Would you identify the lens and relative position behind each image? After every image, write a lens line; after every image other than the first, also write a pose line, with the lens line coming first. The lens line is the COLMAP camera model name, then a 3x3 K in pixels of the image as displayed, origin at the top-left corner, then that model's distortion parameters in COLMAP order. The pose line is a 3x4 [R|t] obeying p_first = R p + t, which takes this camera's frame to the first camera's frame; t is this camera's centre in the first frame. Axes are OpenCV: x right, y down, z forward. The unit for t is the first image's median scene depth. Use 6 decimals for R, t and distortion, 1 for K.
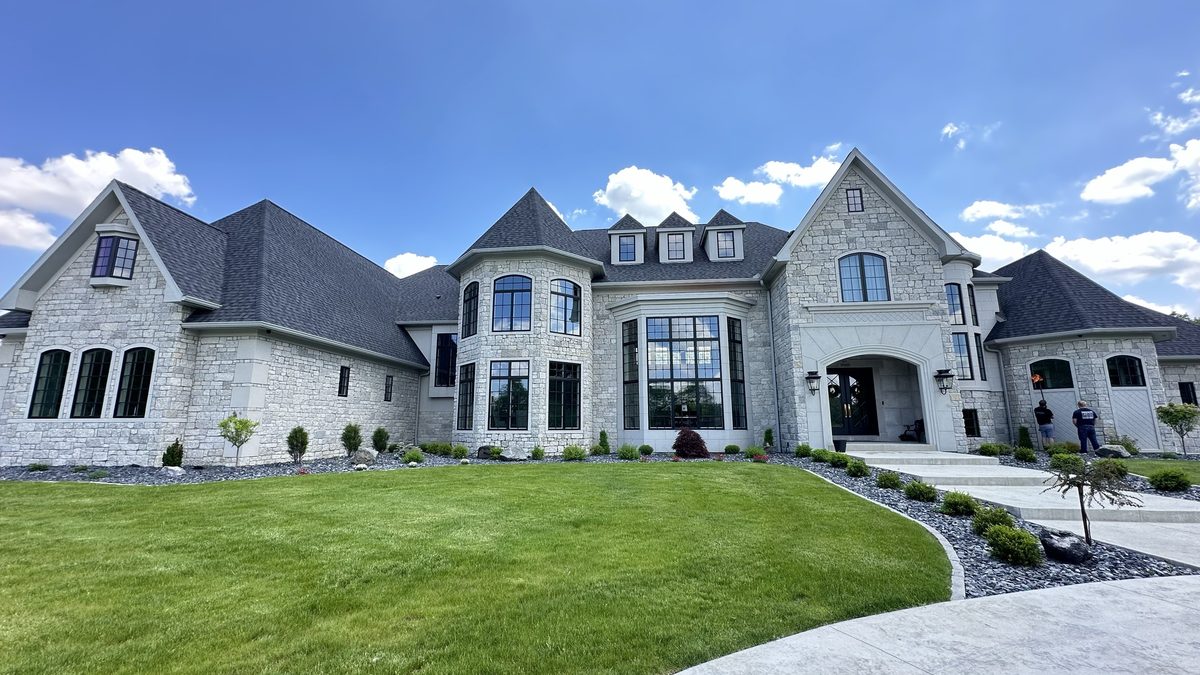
lens RADIAL K [[481.2, 0, 600.0], [0, 481.2, 337.5], [0, 0, 1]] dist [0.001049, -0.000137]
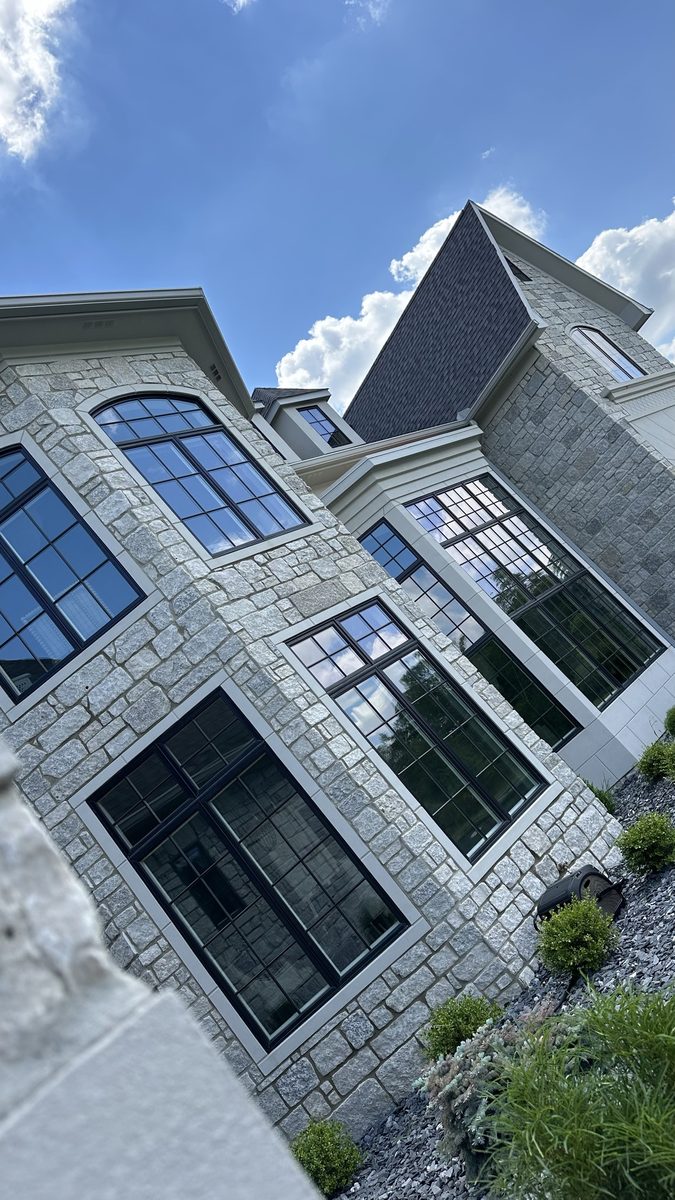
lens RADIAL K [[832.3, 0, 337.5], [0, 832.3, 600.0], [0, 0, 1]] dist [0.112855, -0.148306]
pose [[0.554451, -0.208829, 0.805590, -0.539164], [0.534285, 0.831493, -0.152180, 0.107472], [-0.638063, 0.514791, 0.572596, 0.703976]]
